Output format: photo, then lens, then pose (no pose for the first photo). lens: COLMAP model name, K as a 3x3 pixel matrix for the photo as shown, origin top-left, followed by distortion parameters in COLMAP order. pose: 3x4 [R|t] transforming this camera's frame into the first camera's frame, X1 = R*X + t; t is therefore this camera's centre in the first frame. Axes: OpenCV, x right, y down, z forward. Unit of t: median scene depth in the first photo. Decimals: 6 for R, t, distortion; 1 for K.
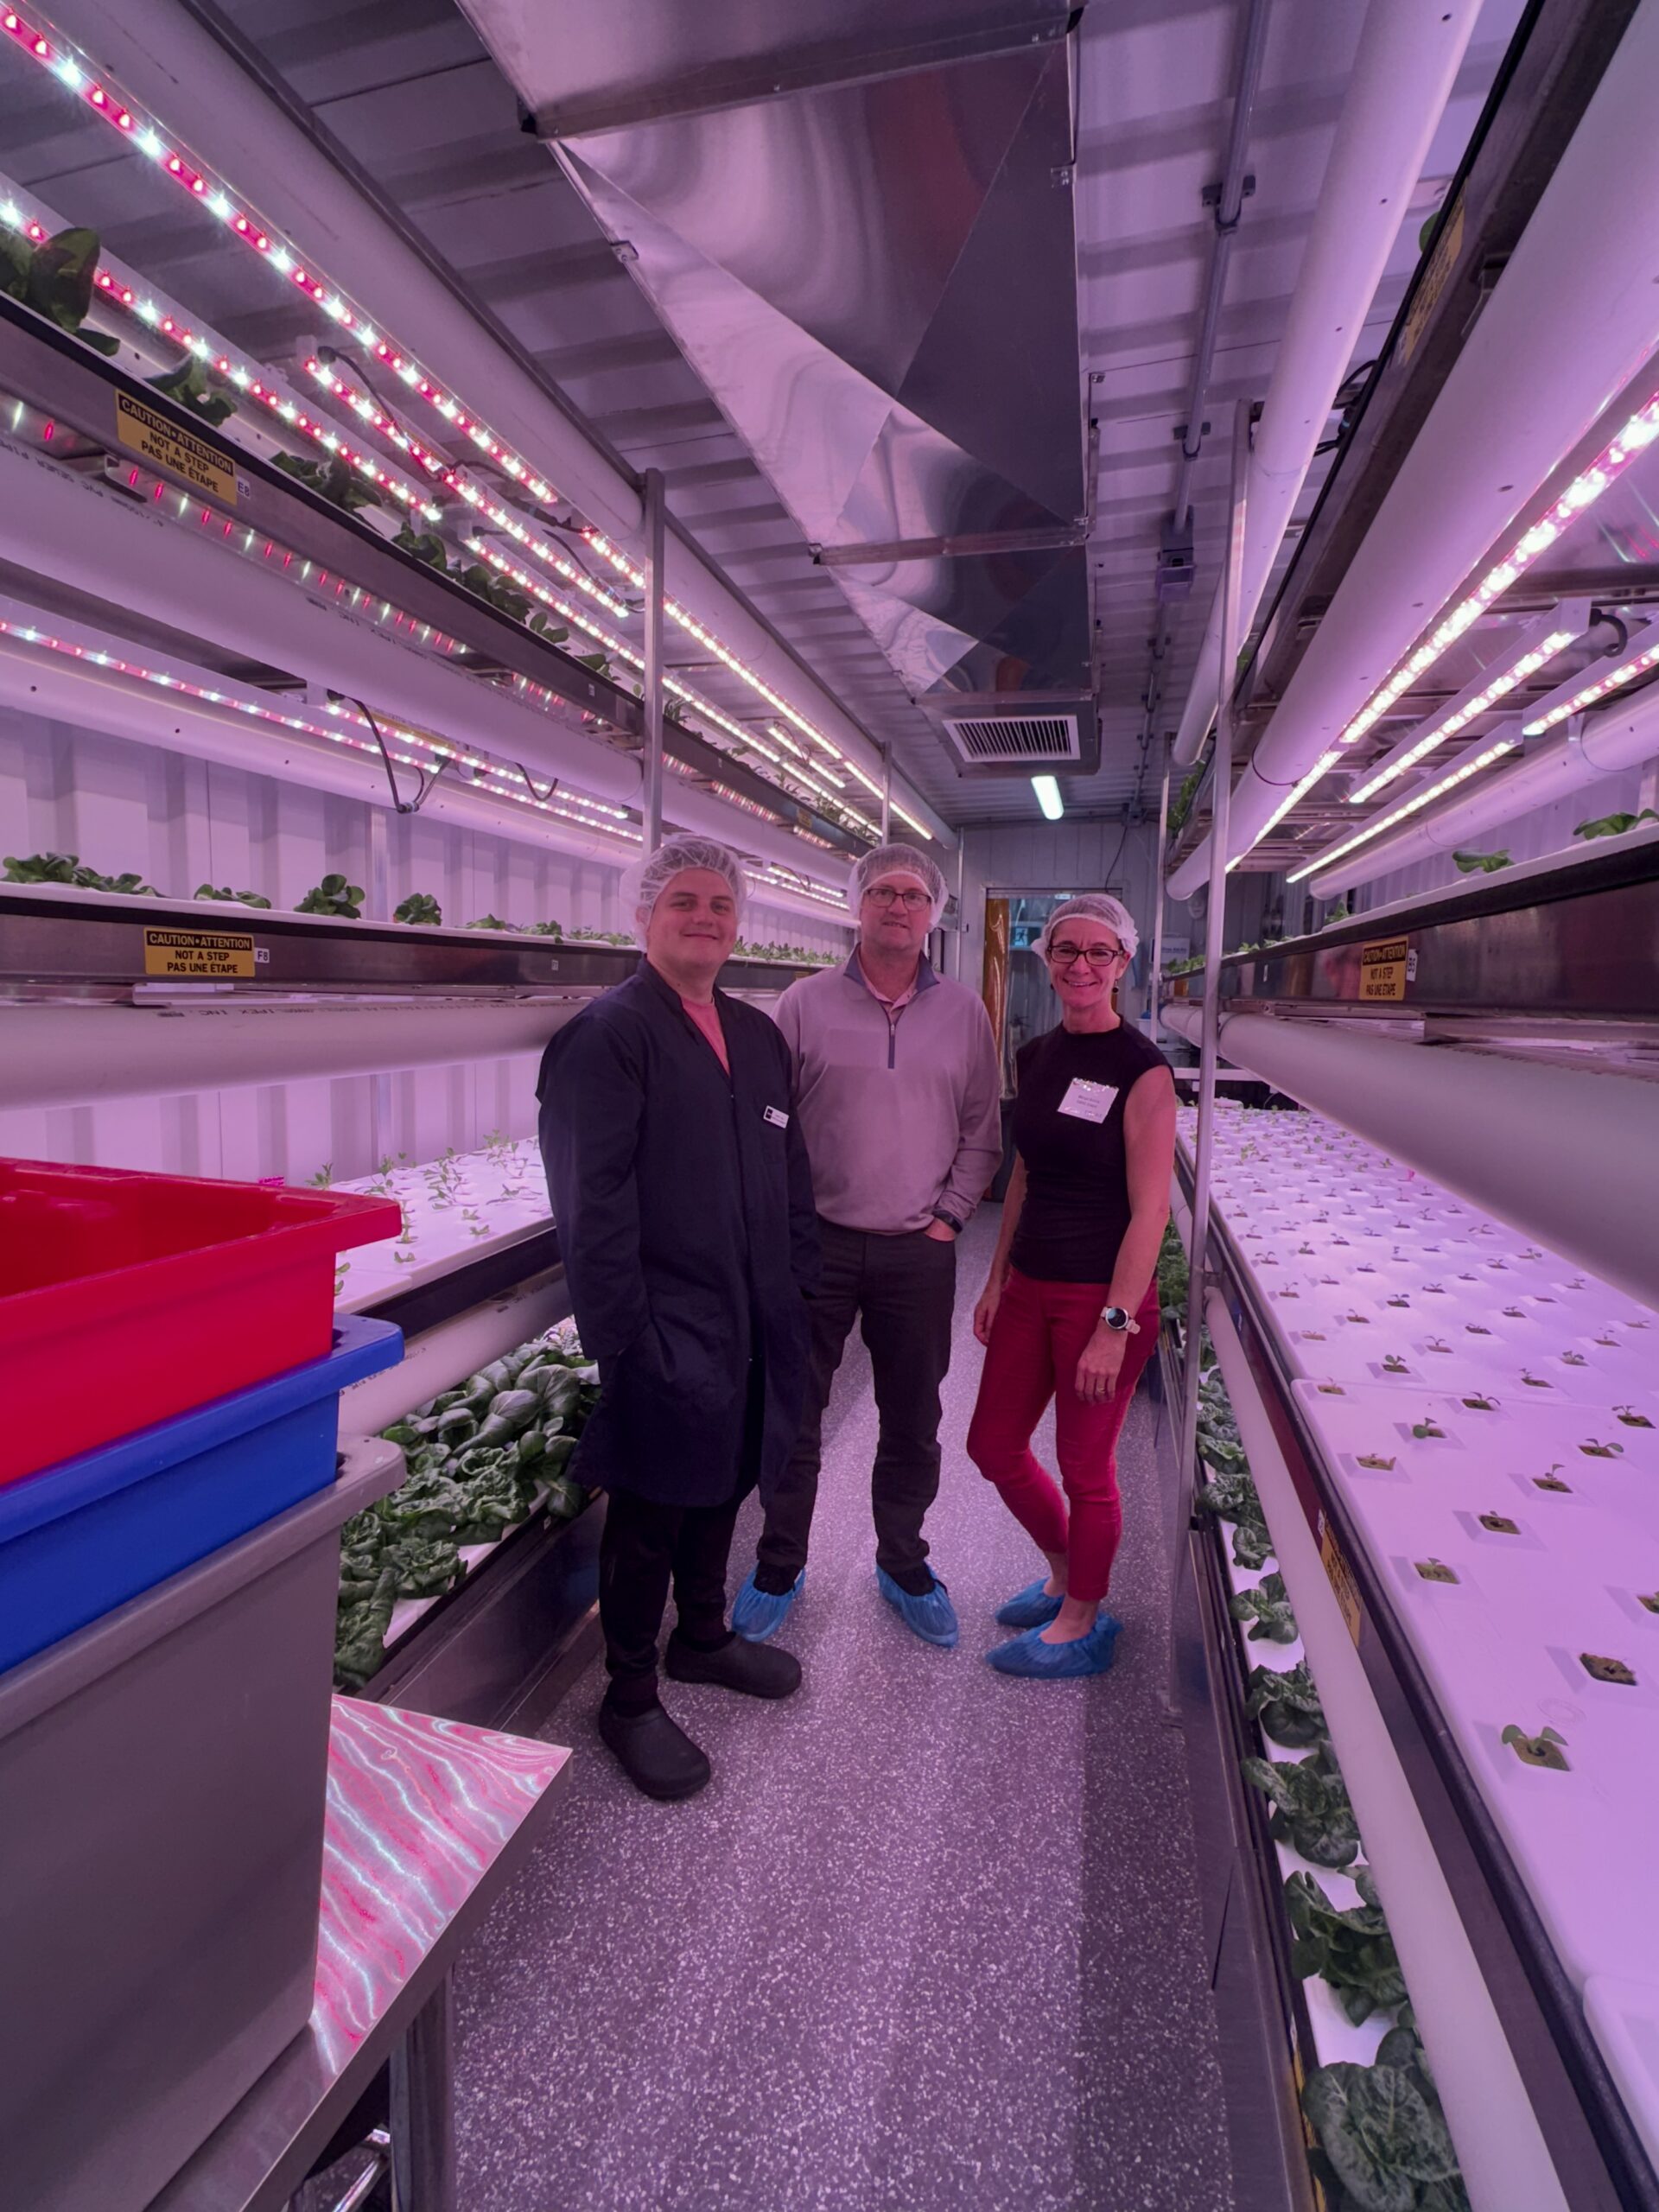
lens RADIAL K [[1035.6, 0, 841.3], [0, 1035.6, 1112.8], [0, 0, 1]] dist [0.038009, 0.001318]
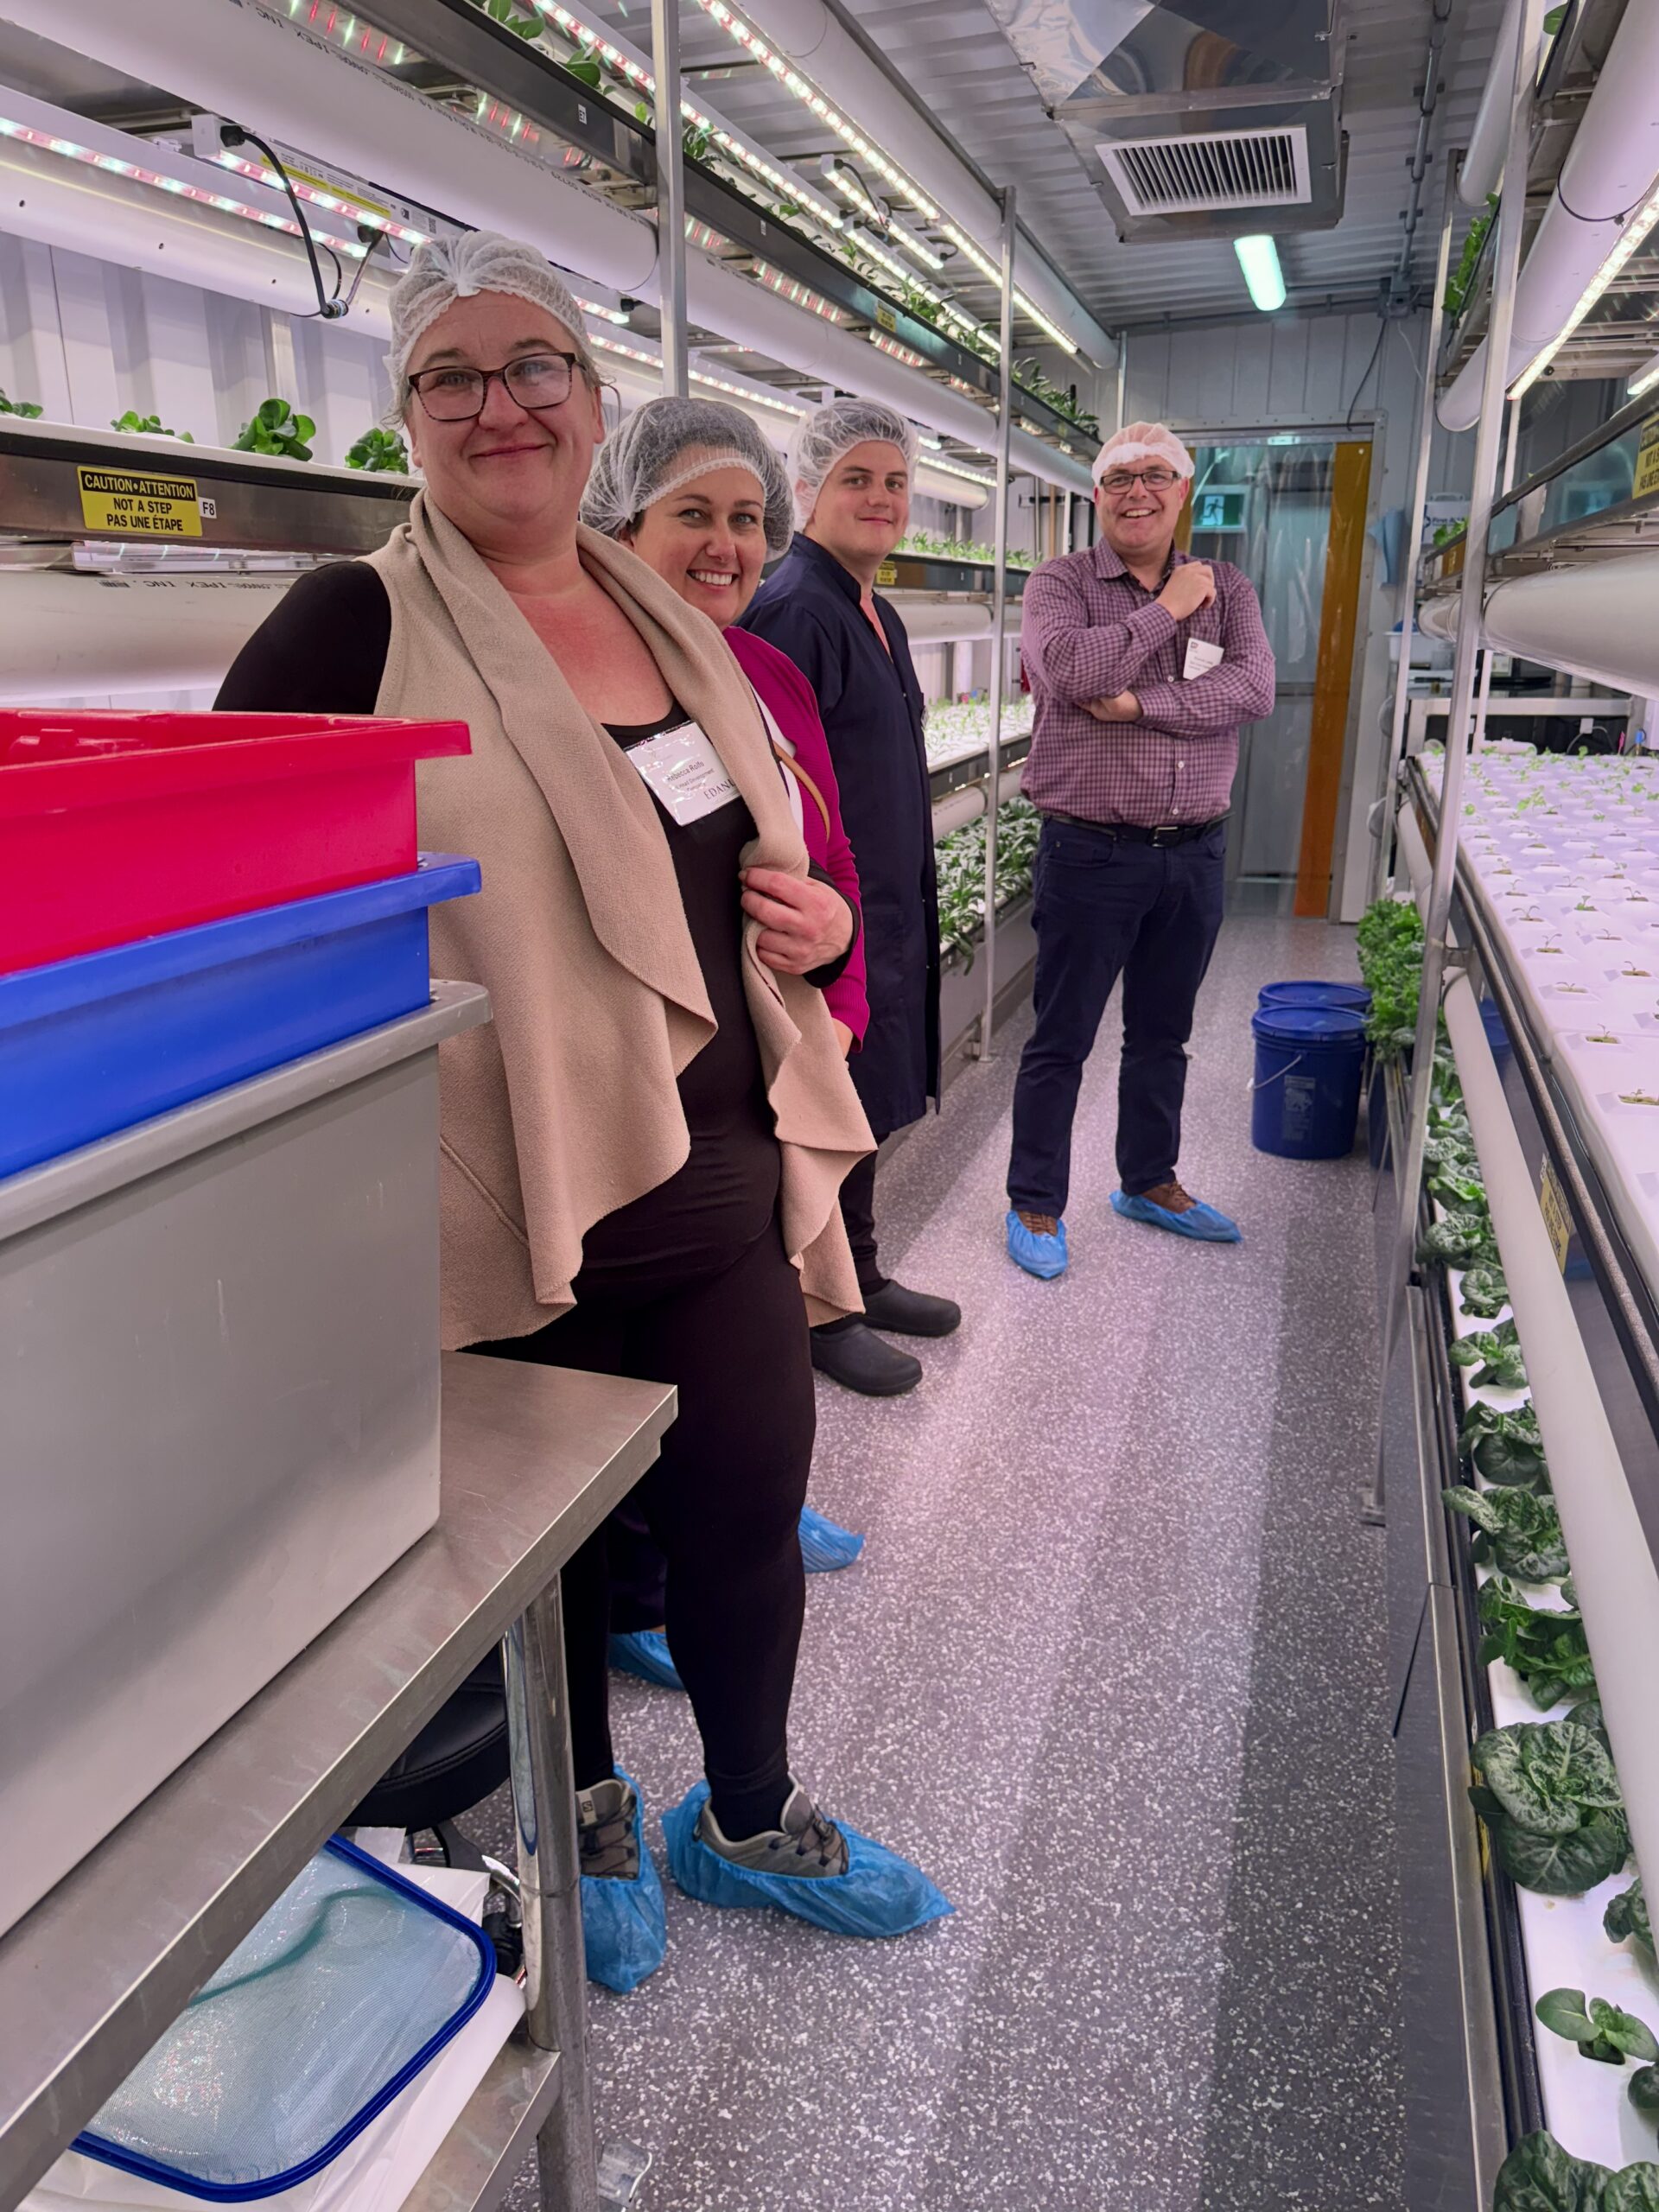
lens RADIAL K [[1565.9, 0, 846.2], [0, 1565.9, 1102.2], [0, 0, 1]] dist [0.039896, -0.005630]
pose [[0.998440, -0.008648, -0.055154, -0.016603], [0.018039, 0.984912, 0.172115, 0.069915], [0.052833, -0.172841, 0.983532, -0.157874]]
